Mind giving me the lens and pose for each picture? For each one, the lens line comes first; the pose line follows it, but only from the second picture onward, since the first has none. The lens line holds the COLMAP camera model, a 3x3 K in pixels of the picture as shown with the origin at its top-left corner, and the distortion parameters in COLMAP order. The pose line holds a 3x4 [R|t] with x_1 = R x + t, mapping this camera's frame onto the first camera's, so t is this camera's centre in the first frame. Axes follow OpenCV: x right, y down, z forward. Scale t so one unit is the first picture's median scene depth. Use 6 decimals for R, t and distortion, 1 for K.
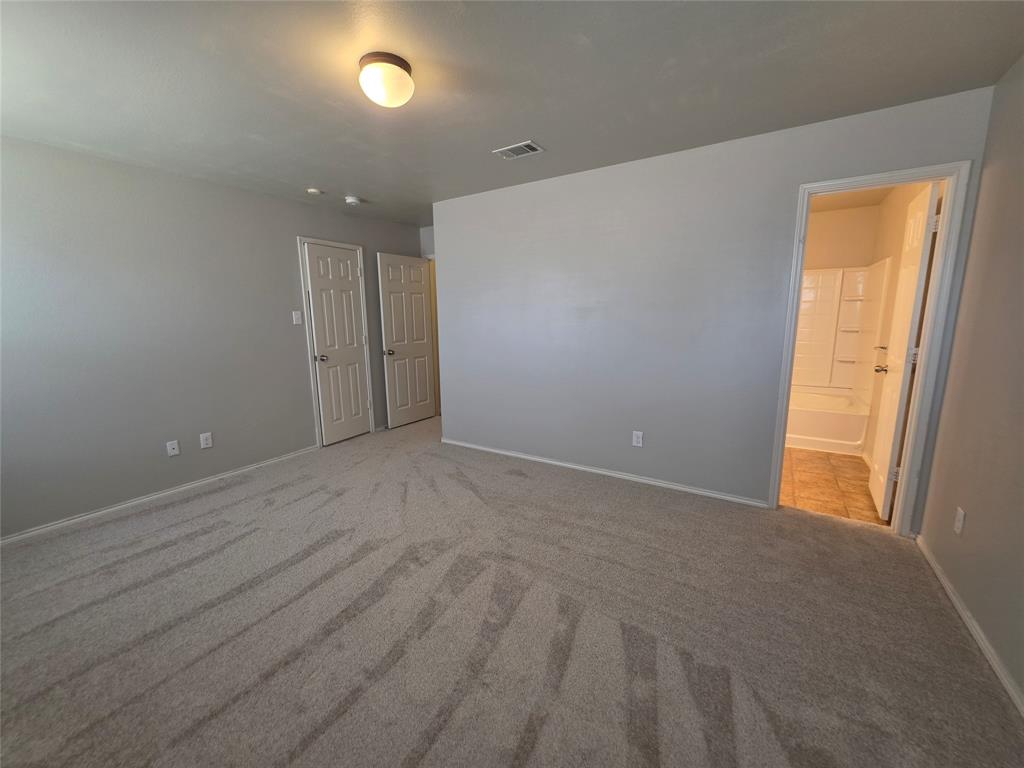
lens RADIAL K [[414.9, 0, 504.1], [0, 414.9, 382.0], [0, 0, 1]] dist [-0.002544, 0.000996]
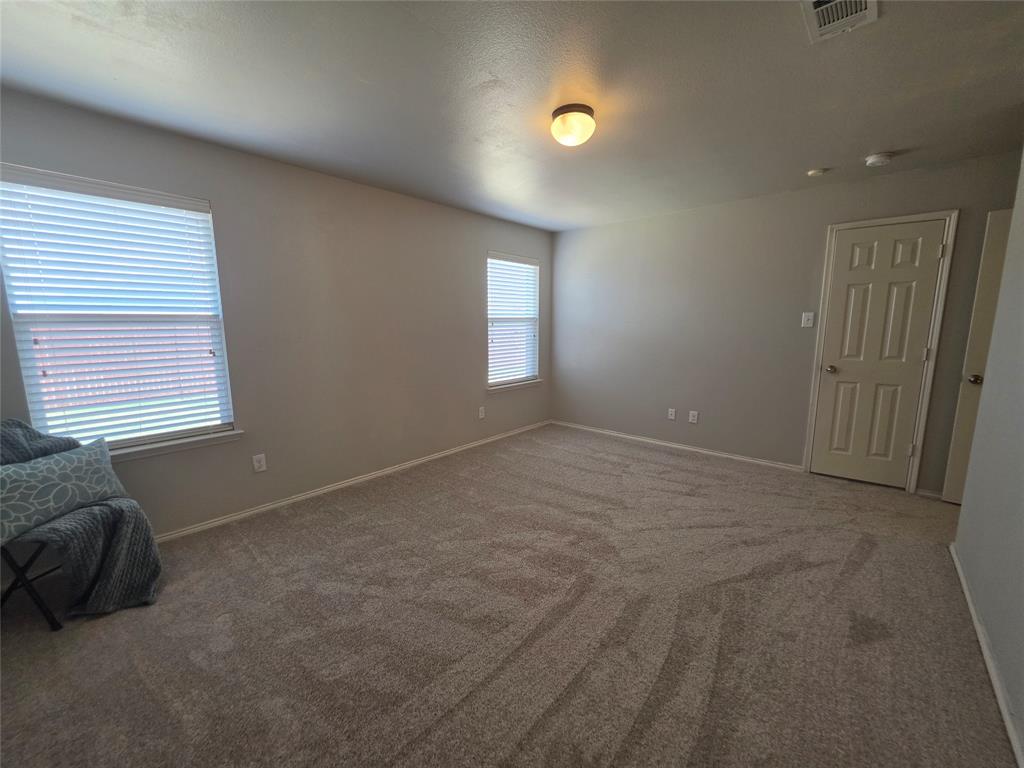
lens RADIAL K [[414.9, 0, 516.5], [0, 414.9, 383.4], [0, 0, 1]] dist [-0.002544, 0.000996]
pose [[-0.141935, 0.163098, -0.976347, 0.623169], [-0.154534, 0.970588, 0.184601, -0.116959], [0.977739, 0.177080, -0.112556, 0.667808]]
